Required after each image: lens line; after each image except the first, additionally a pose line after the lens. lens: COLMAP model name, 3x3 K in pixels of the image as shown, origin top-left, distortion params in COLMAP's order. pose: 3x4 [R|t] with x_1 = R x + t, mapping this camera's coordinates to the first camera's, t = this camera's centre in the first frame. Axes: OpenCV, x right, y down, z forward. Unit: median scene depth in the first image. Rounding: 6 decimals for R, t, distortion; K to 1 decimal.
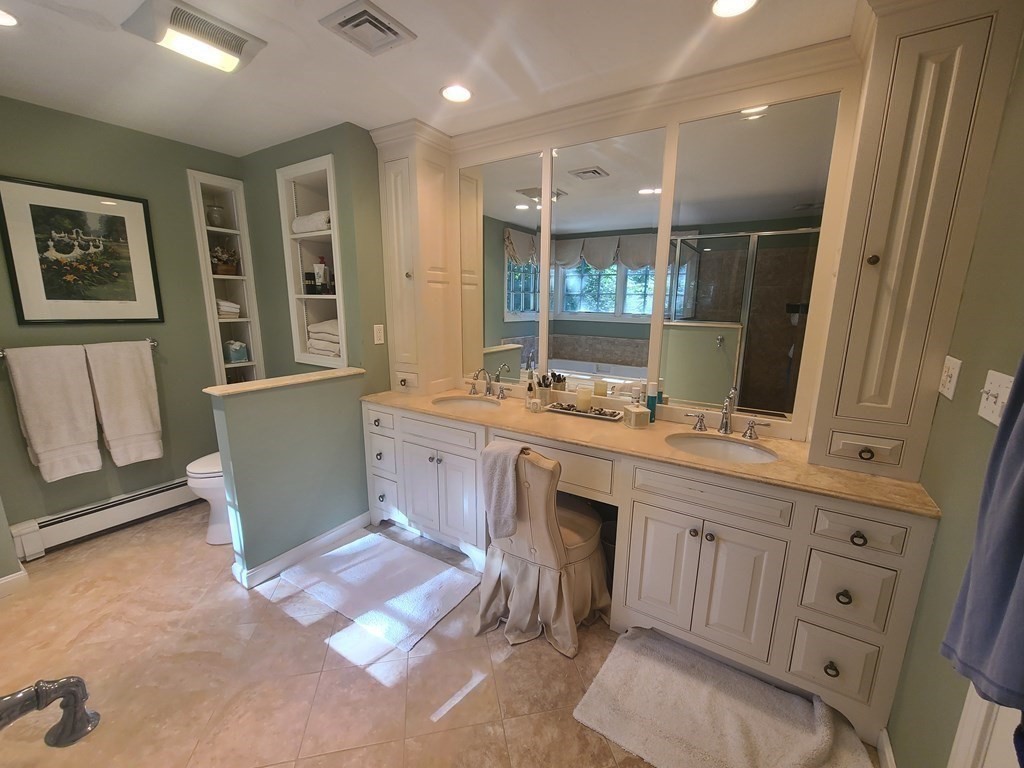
lens RADIAL K [[418.7, 0, 515.7], [0, 418.7, 389.4], [0, 0, 1]] dist [-0.003698, -0.000701]
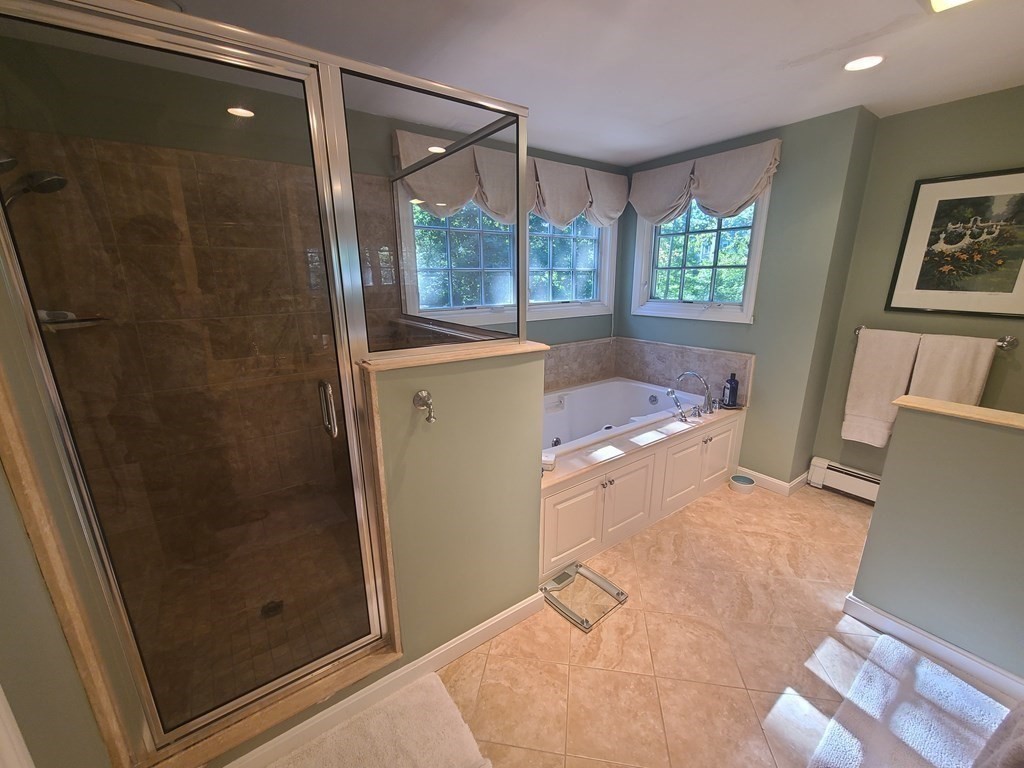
lens RADIAL K [[418.7, 0, 515.7], [0, 418.7, 389.4], [0, 0, 1]] dist [-0.003698, -0.000701]
pose [[-0.360128, 0.236983, -0.902301, 0.308198], [-0.194995, 0.926711, 0.321222, -0.118823], [0.912296, 0.291625, -0.287524, 0.430526]]
